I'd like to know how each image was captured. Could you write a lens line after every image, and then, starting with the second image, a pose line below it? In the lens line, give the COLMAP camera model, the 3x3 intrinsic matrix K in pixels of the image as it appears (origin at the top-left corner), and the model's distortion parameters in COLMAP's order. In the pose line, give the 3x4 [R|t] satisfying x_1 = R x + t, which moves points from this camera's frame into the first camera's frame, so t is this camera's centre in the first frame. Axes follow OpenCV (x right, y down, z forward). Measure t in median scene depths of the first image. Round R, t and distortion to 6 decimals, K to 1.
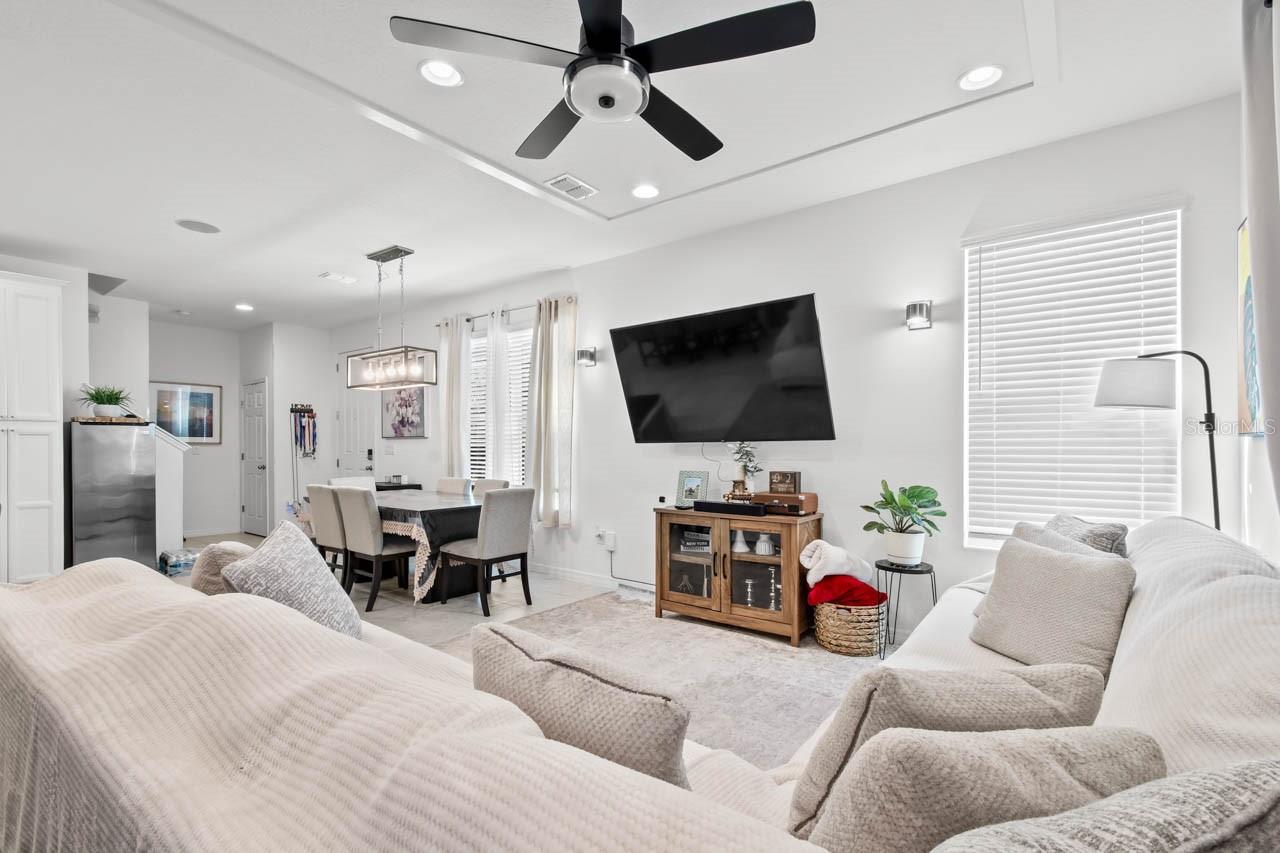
lens RADIAL K [[576.9, 0, 654.6], [0, 576.9, 448.1], [0, 0, 1]] dist [0.003994, -0.001040]
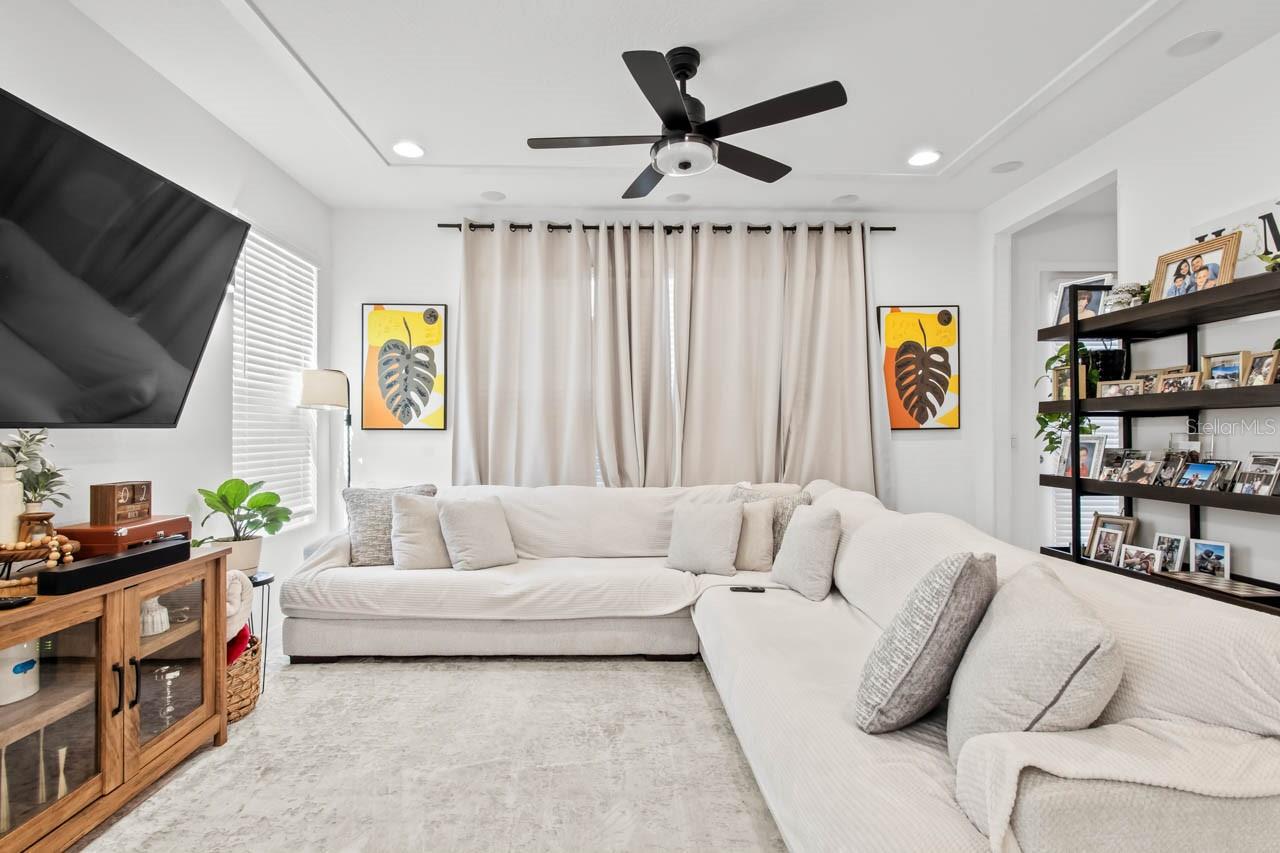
lens RADIAL K [[609.2, 0, 632.4], [0, 609.2, 428.3], [0, 0, 1]] dist [-0.001018, -0.001543]
pose [[-0.620580, 0.008187, 0.784100, -0.310120], [0.004462, 0.999966, -0.006909, -0.003257], [-0.784130, -0.000789, -0.620596, 0.557886]]
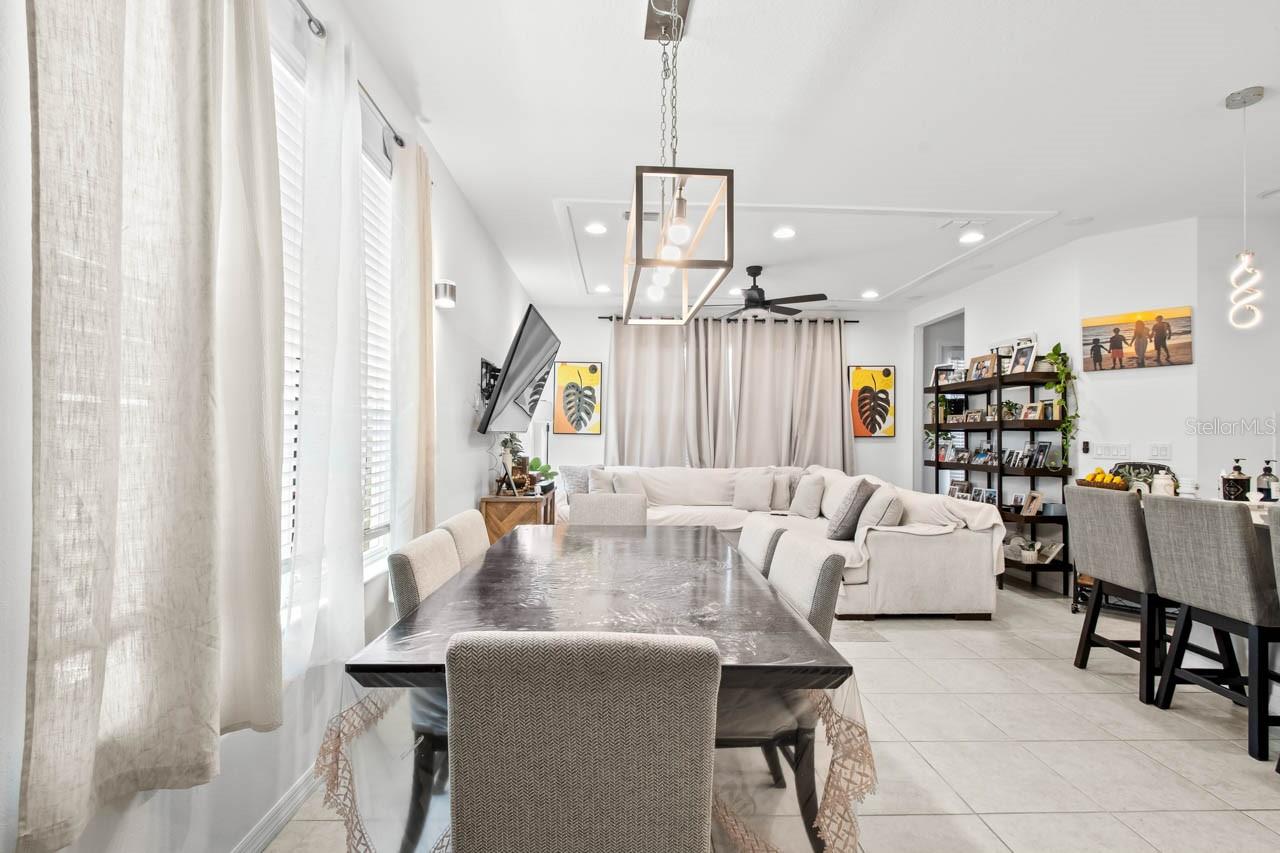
lens RADIAL K [[576.9, 0, 642.3], [0, 576.9, 429.4], [0, 0, 1]] dist [0.003994, -0.001040]
pose [[-0.629183, 0.005413, 0.777238, -0.560132], [-0.005918, 0.999913, -0.011754, -0.003947], [-0.777235, -0.011996, -0.629096, 0.925696]]
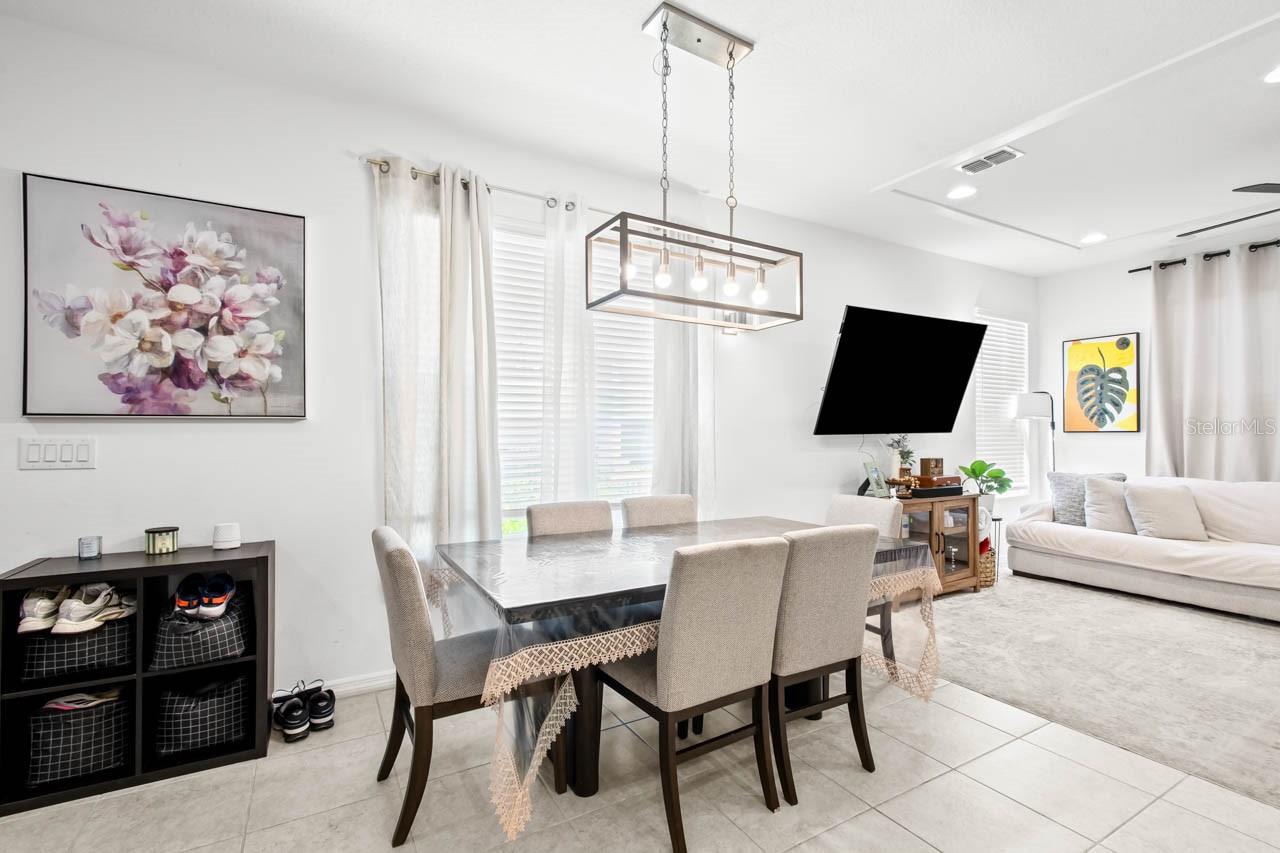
lens RADIAL K [[576.9, 0, 636.0], [0, 576.9, 428.4], [0, 0, 1]] dist [0.003994, -0.001040]
pose [[0.400506, 0.009714, 0.916243, -0.657909], [0.005968, 0.999895, -0.013209, -0.005442], [-0.916275, 0.010759, 0.400406, 0.618387]]
